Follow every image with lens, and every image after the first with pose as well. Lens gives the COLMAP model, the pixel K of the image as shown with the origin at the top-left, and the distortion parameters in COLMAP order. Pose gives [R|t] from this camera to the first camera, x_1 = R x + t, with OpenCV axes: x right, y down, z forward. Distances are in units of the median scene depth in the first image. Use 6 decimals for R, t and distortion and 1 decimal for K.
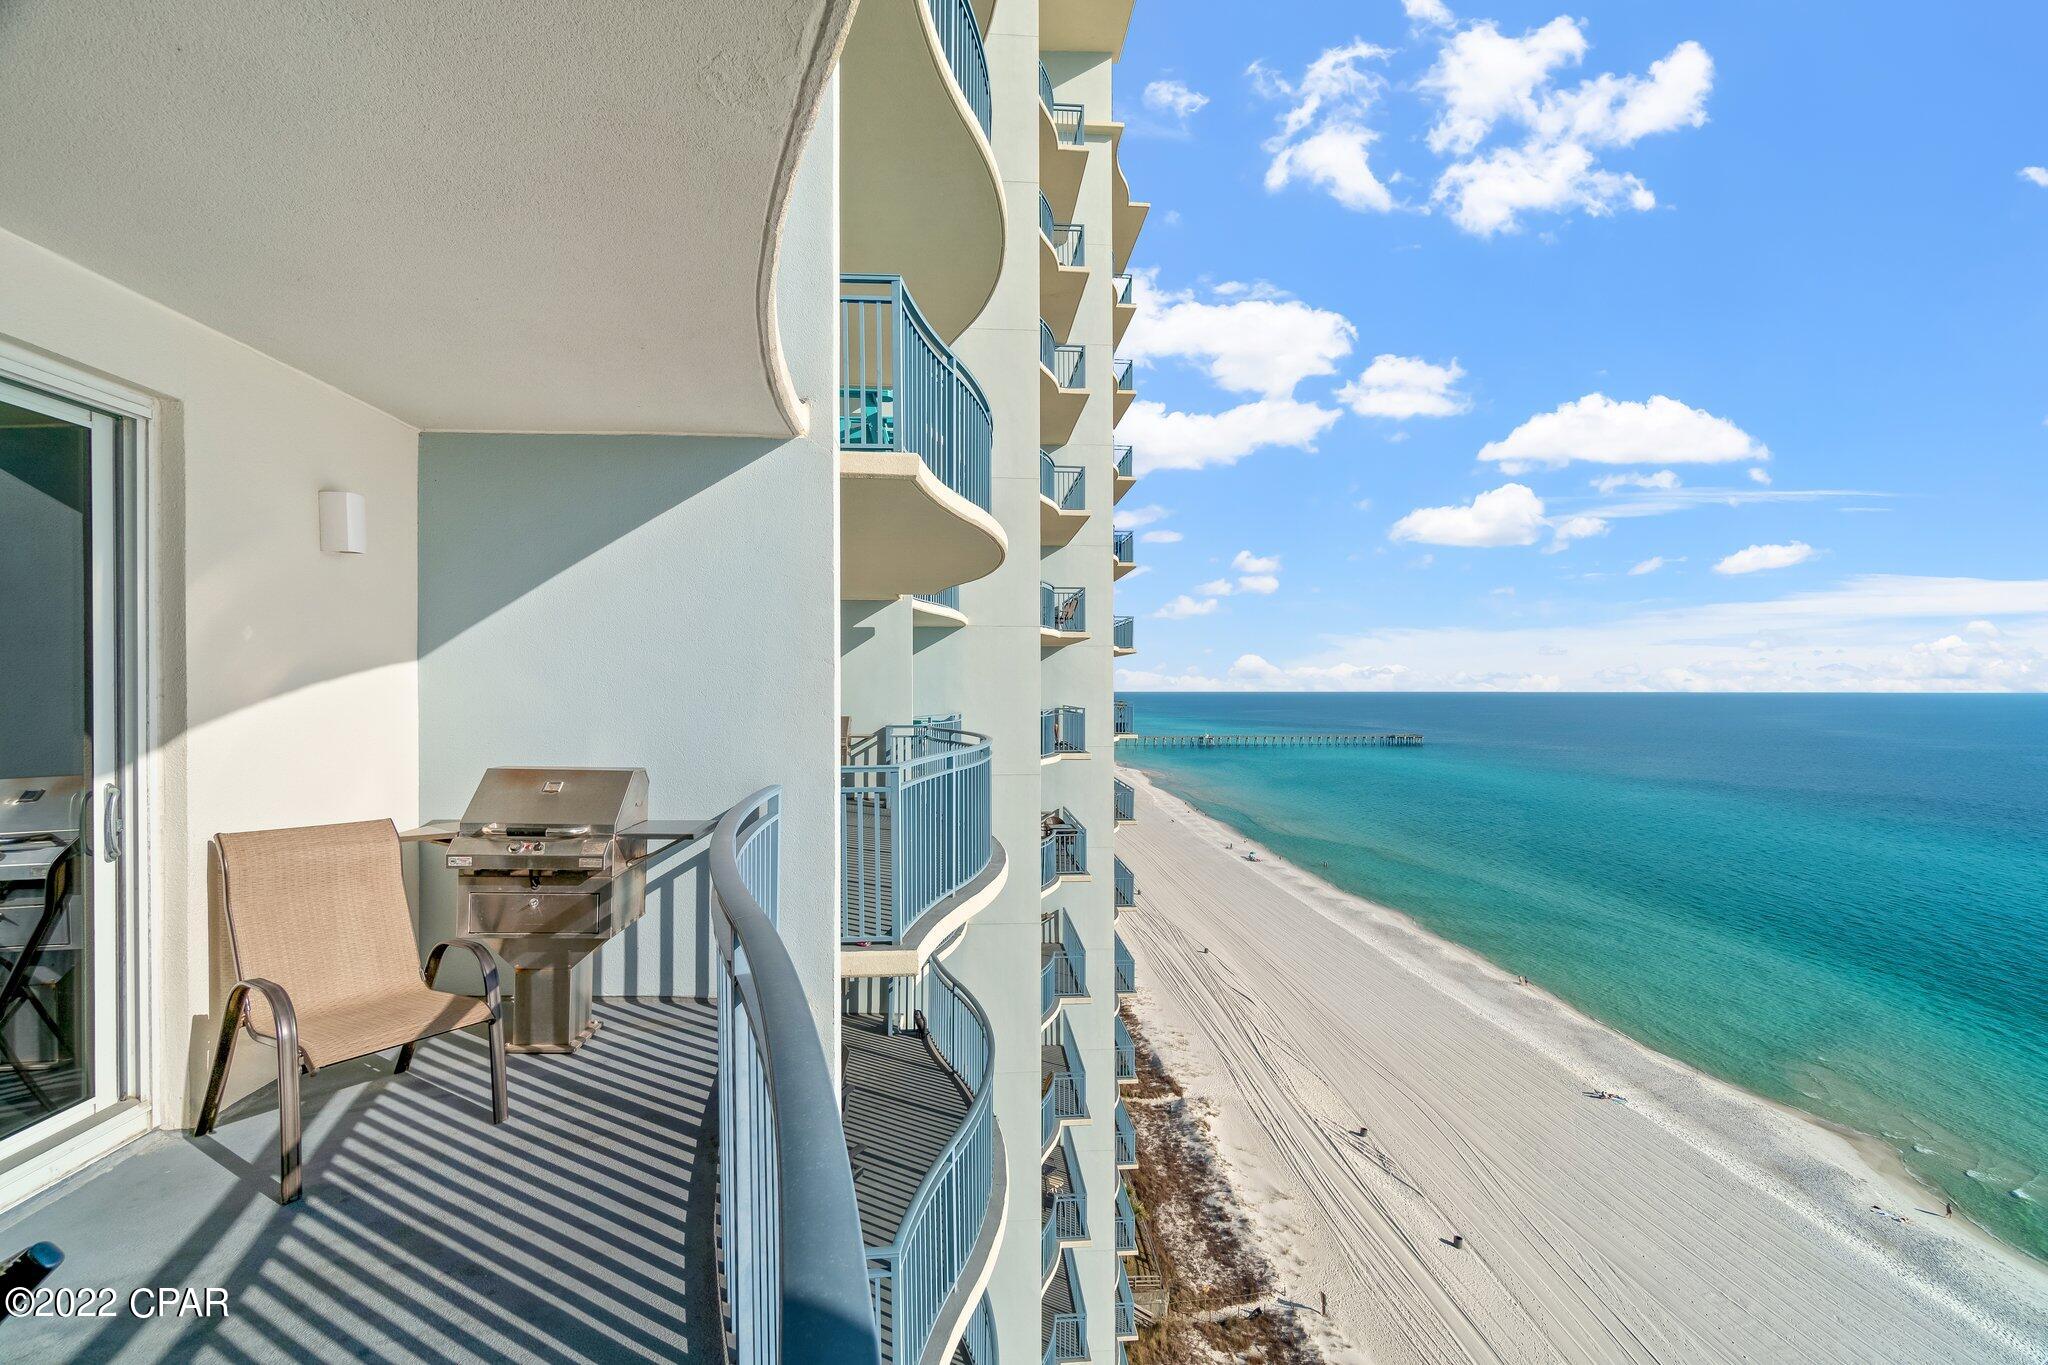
lens RADIAL K [[877.2, 0, 1024.0], [0, 877.2, 682.5], [0, 0, 1]] dist [-0.001381, 0.000702]
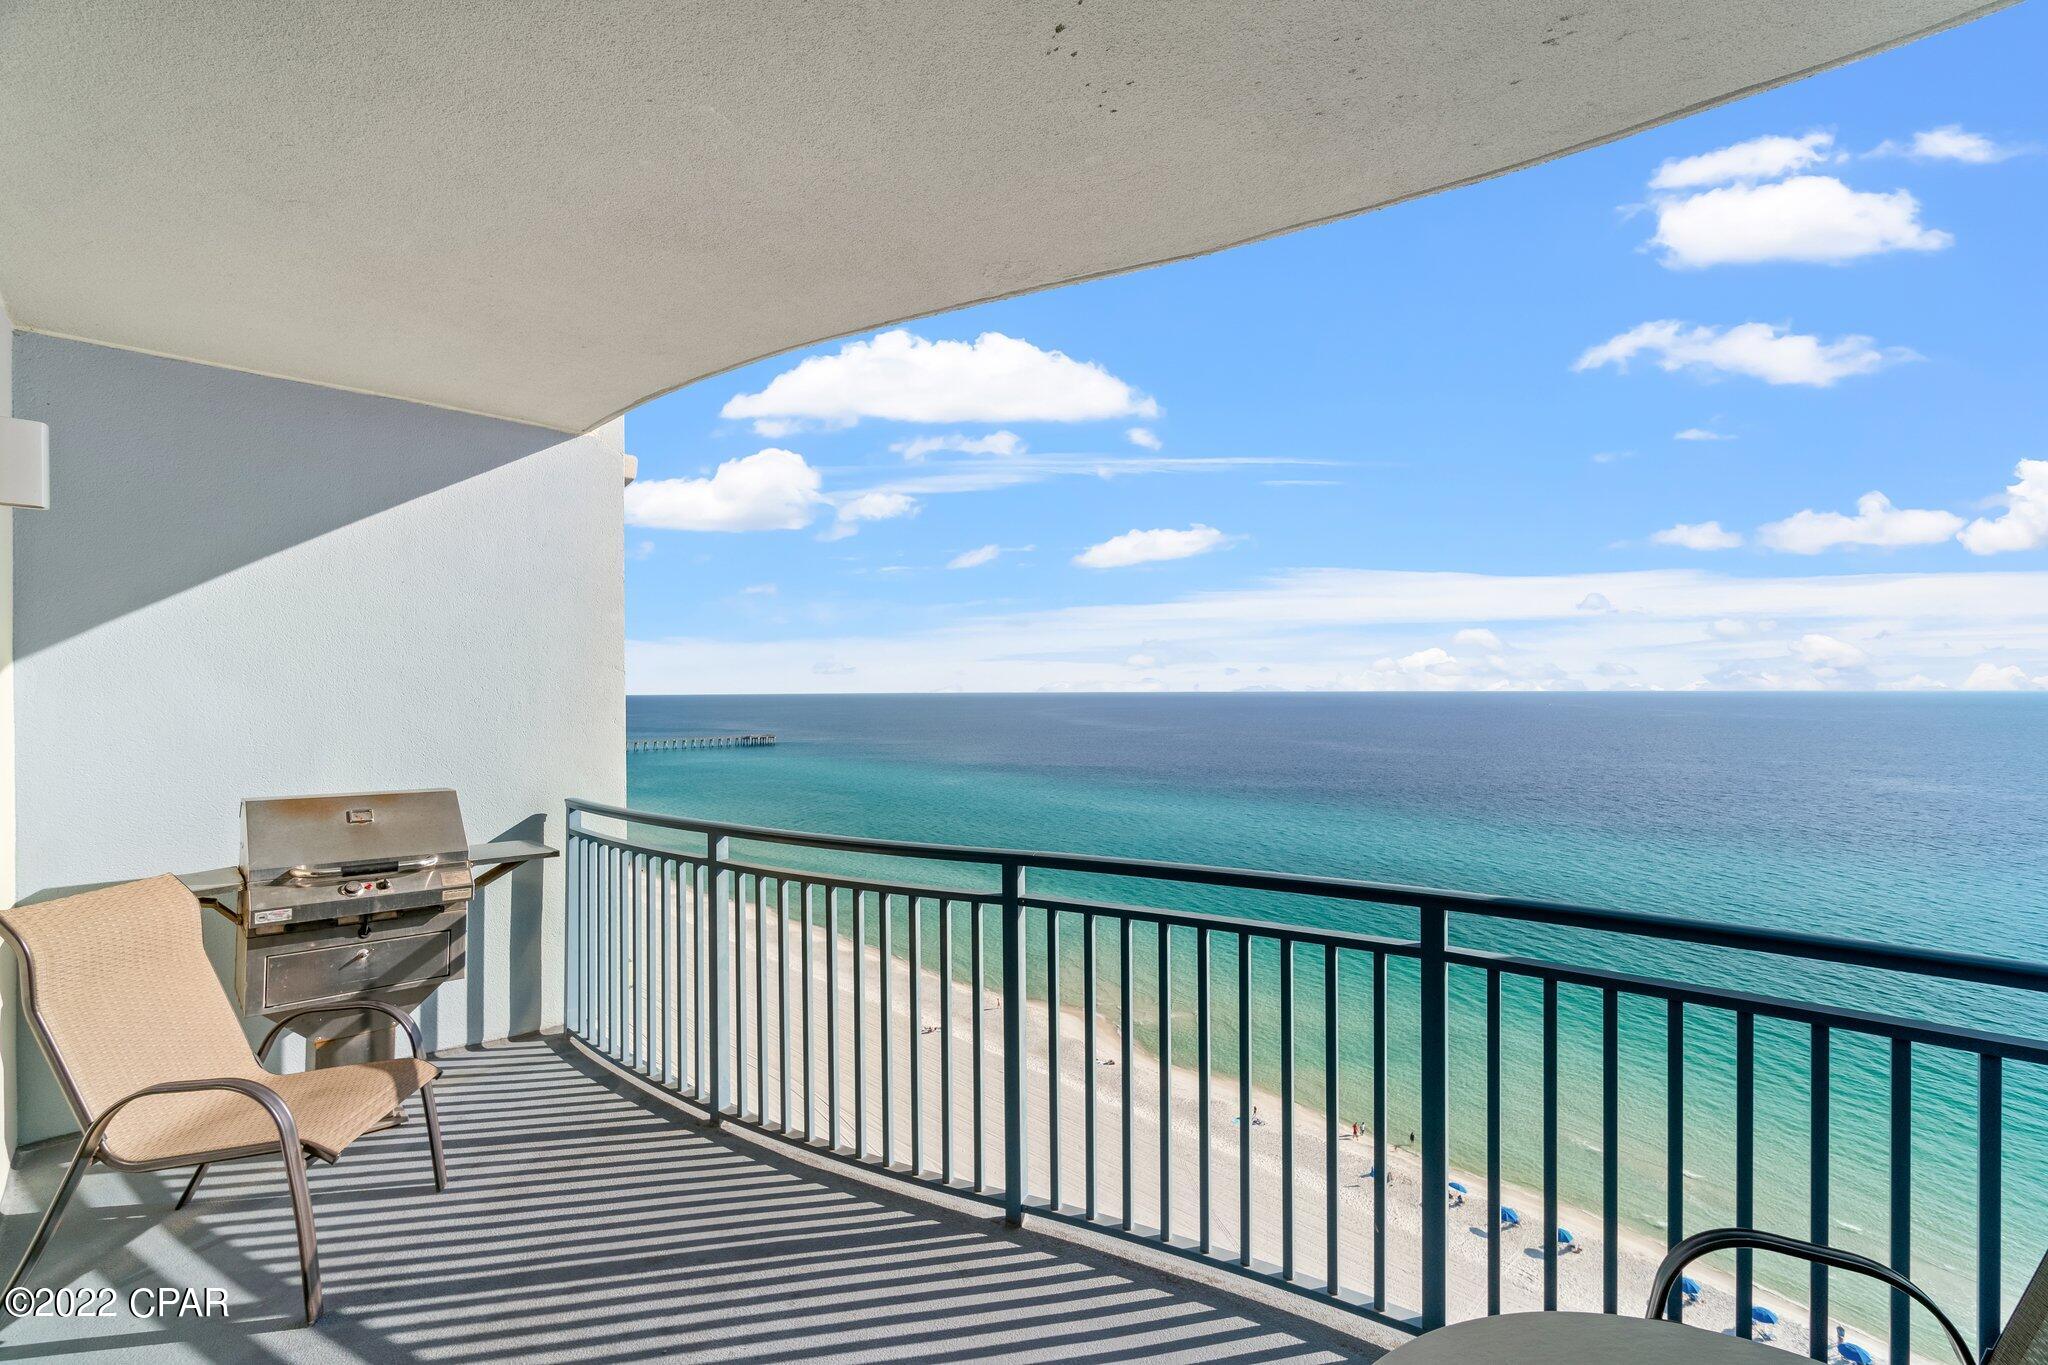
lens RADIAL K [[877.2, 0, 1024.0], [0, 877.2, 682.5], [0, 0, 1]] dist [-0.001381, 0.000702]
pose [[0.760319, 0.001788, 0.649547, -0.622274], [0.000943, 0.999992, -0.003857, -0.004649], [-0.649549, 0.003545, 0.760312, -0.046467]]
